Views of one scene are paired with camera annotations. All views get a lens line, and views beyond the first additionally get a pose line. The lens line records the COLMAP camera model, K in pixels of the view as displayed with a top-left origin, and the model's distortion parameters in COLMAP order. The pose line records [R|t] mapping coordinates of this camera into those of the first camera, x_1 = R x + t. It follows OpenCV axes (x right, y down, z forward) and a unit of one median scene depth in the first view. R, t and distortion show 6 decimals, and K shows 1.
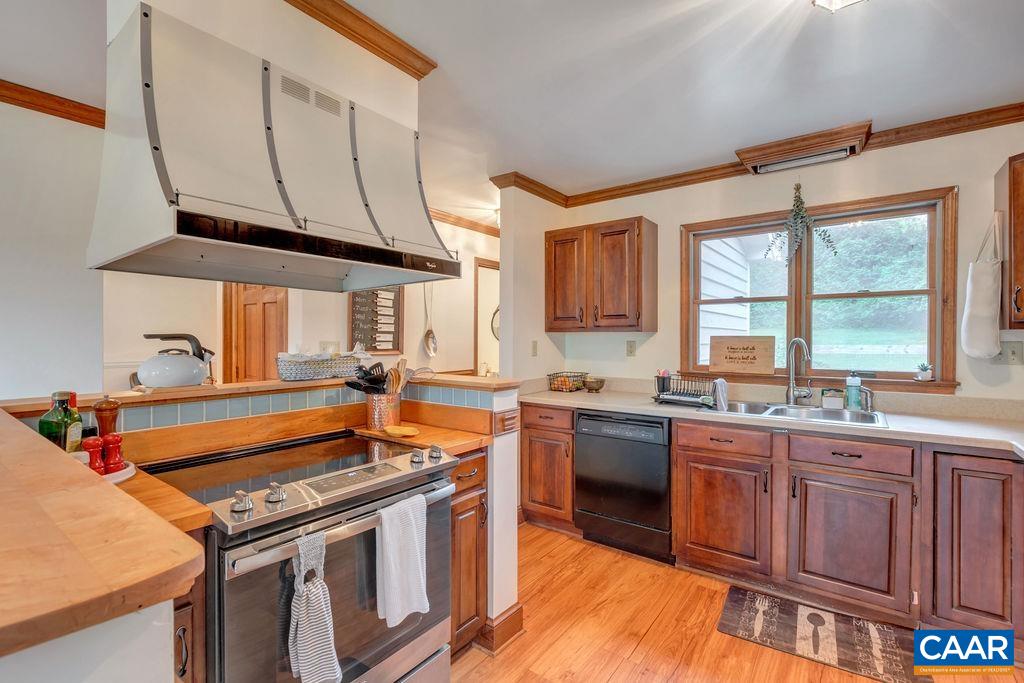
lens RADIAL K [[468.9, 0, 508.9], [0, 468.9, 340.1], [0, 0, 1]] dist [0.004546, 0.000046]
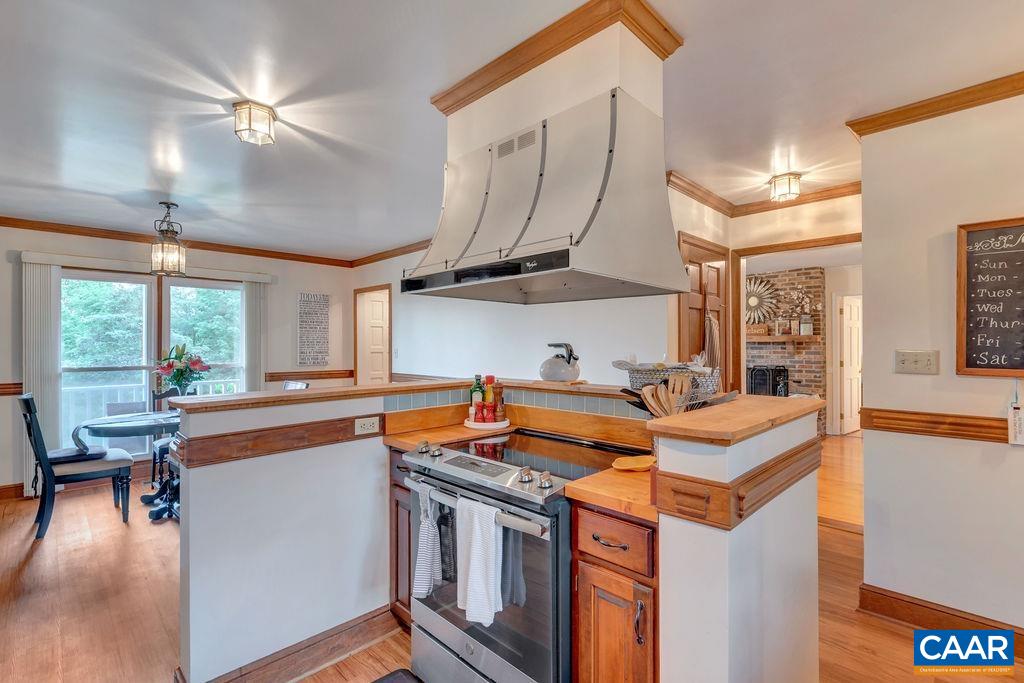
lens RADIAL K [[468.9, 0, 509.4], [0, 468.9, 343.7], [0, 0, 1]] dist [0.004546, 0.000046]
pose [[-0.142592, -0.003506, -0.989775, 0.712049], [-0.002633, 0.999992, -0.003163, -0.007525], [0.989778, 0.002155, -0.142600, 1.080231]]
